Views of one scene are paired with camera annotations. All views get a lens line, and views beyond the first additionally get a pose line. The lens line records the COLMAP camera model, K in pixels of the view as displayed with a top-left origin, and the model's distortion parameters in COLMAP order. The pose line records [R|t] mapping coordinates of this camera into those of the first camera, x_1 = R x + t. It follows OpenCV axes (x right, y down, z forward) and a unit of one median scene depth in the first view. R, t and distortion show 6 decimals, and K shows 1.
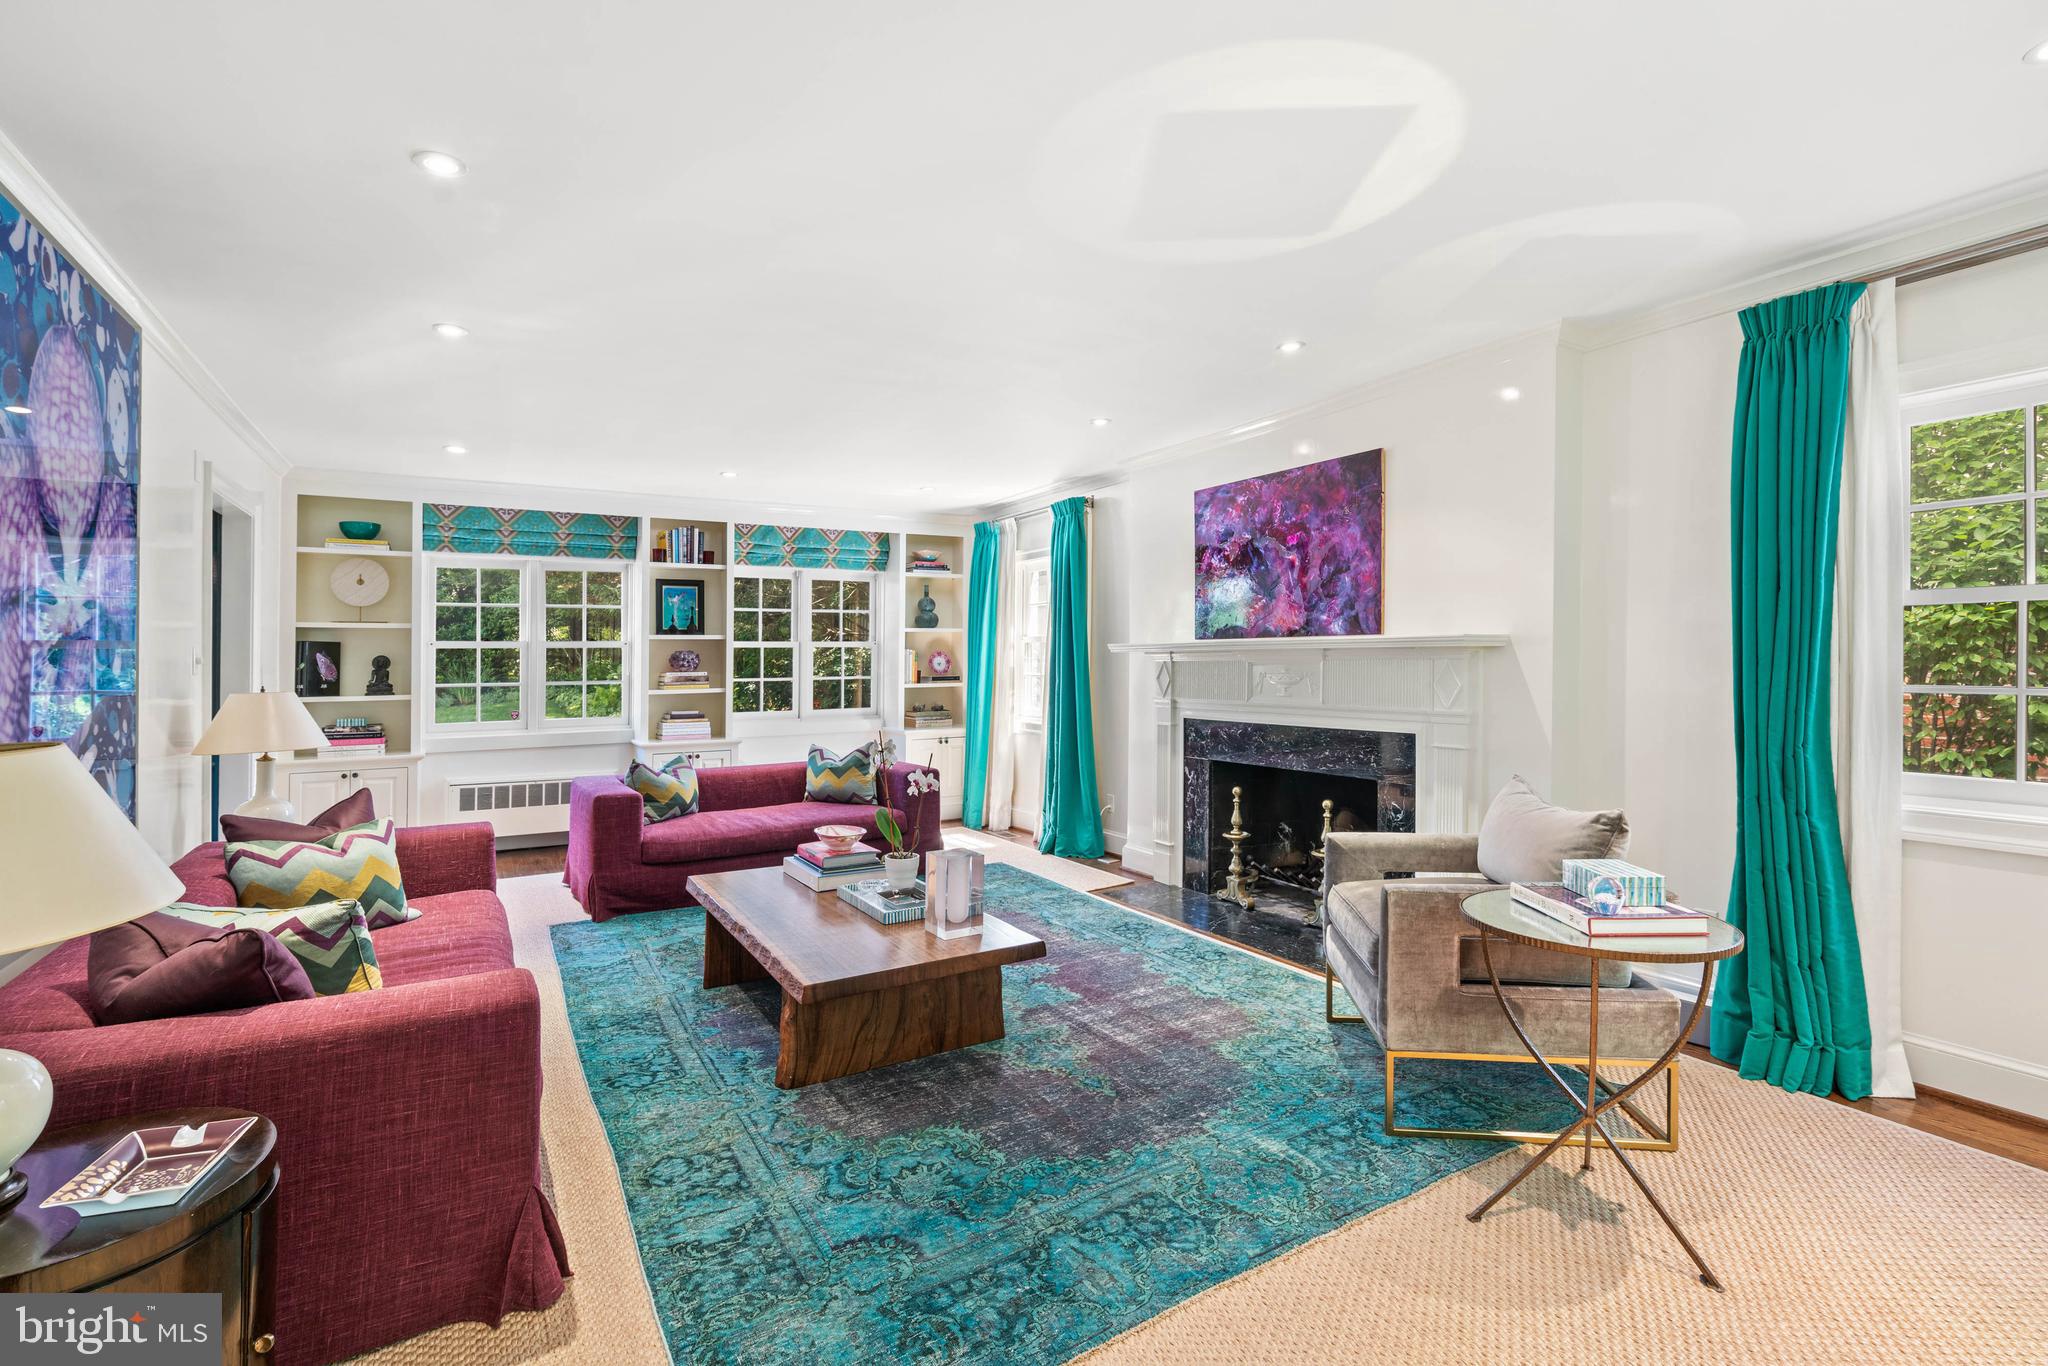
lens RADIAL K [[926.2, 0, 1020.8], [0, 926.2, 675.6], [0, 0, 1]] dist [-0.009942, 0.003769]
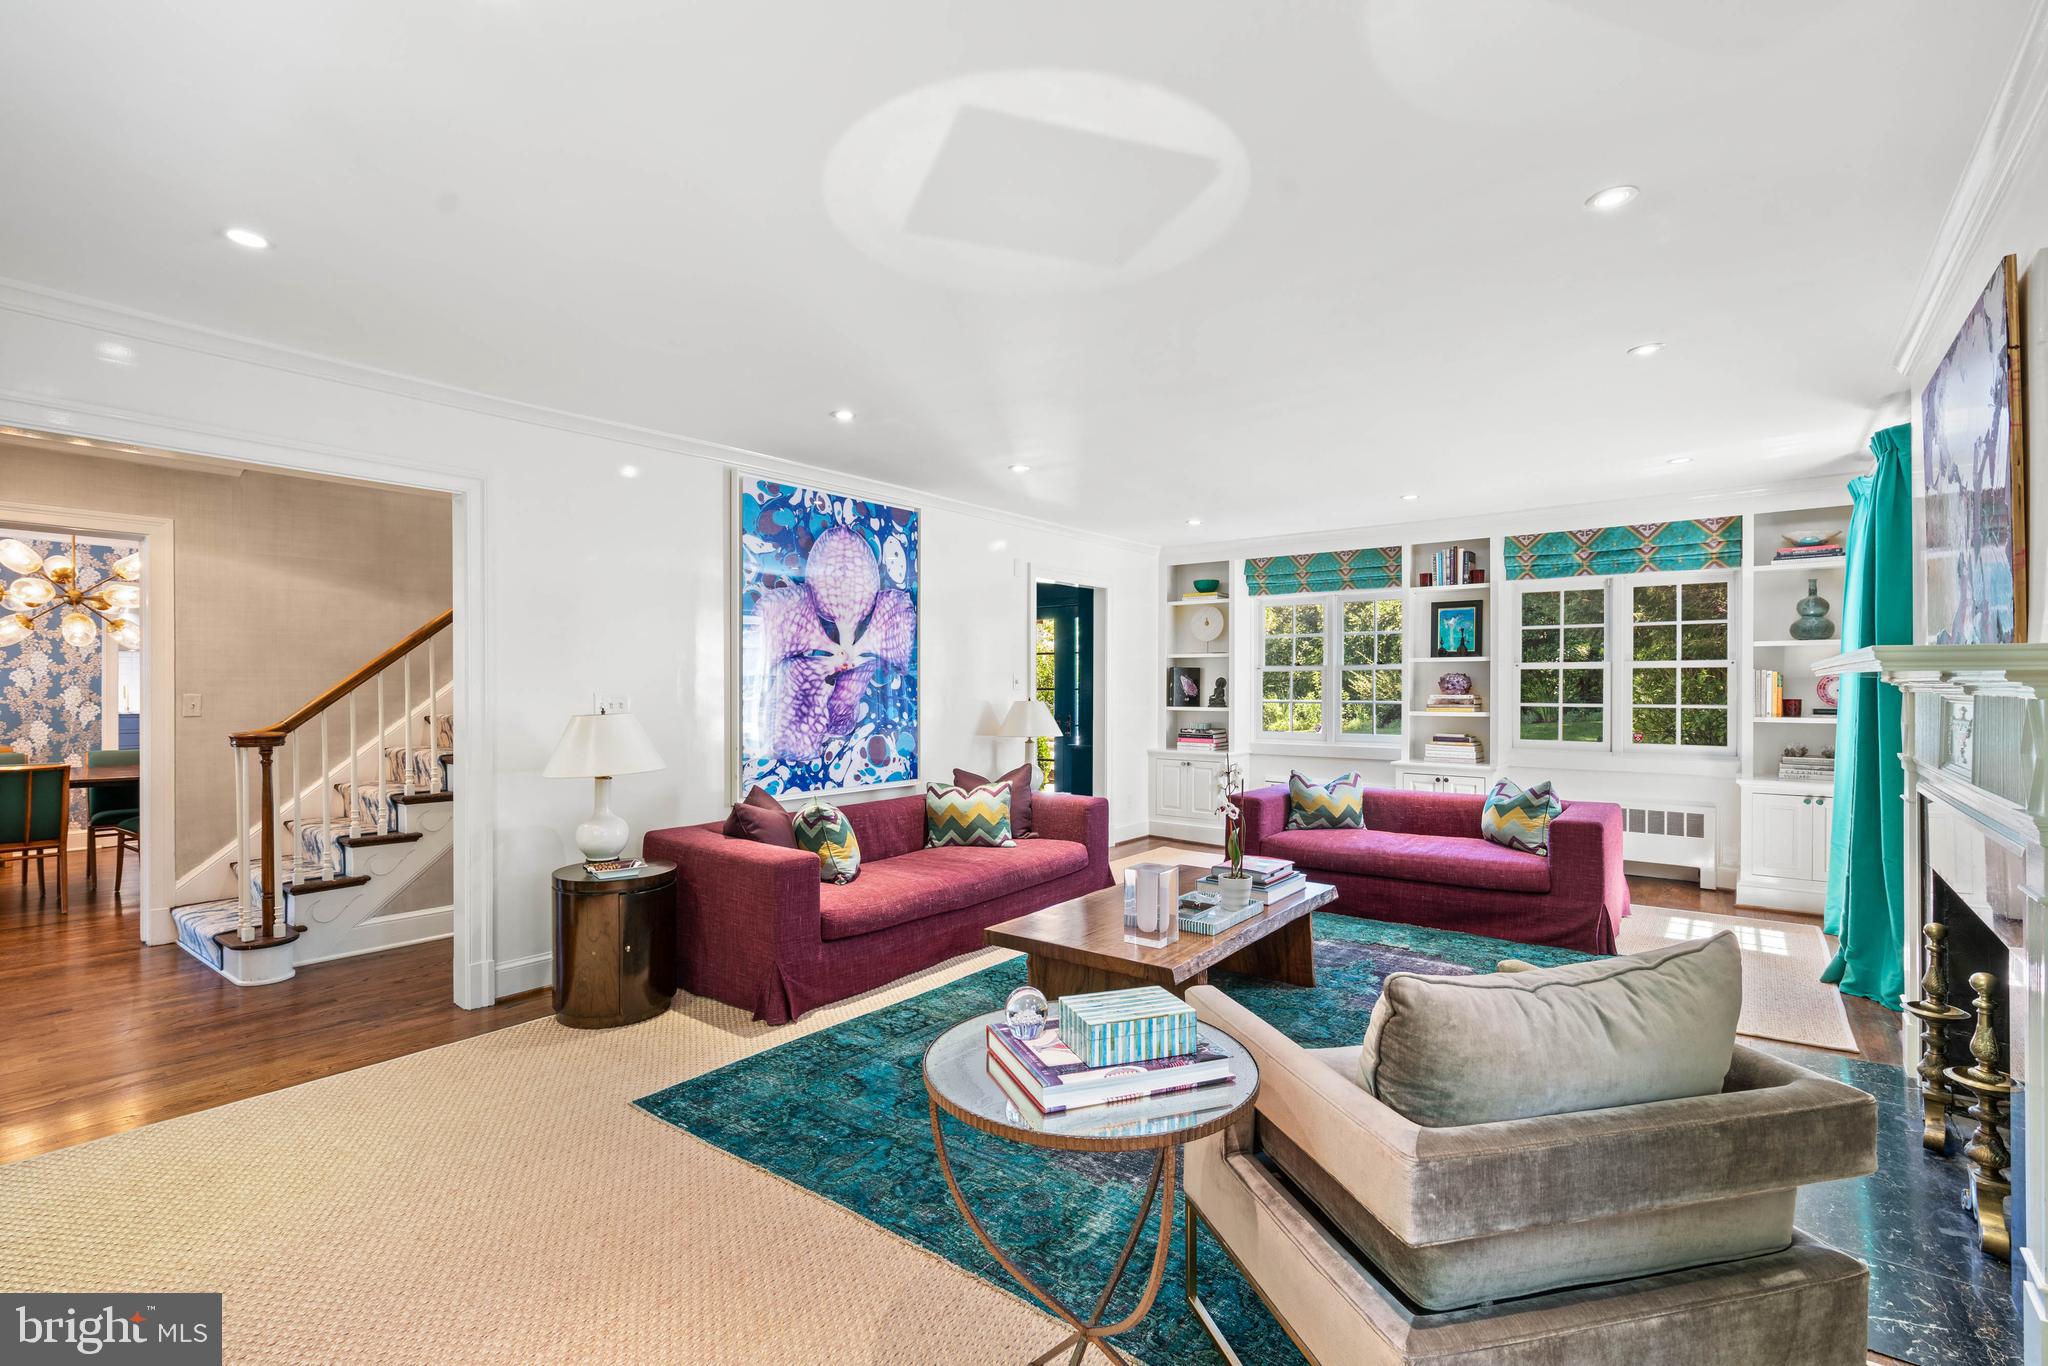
lens RADIAL K [[926.2, 0, 1028.0], [0, 926.2, 683.9], [0, 0, 1]] dist [-0.009942, 0.003769]
pose [[0.367302, 0.007132, -0.930074, 0.391706], [-0.018921, 0.999821, 0.000195, -0.007029], [0.929909, 0.017526, 0.367371, 0.213276]]
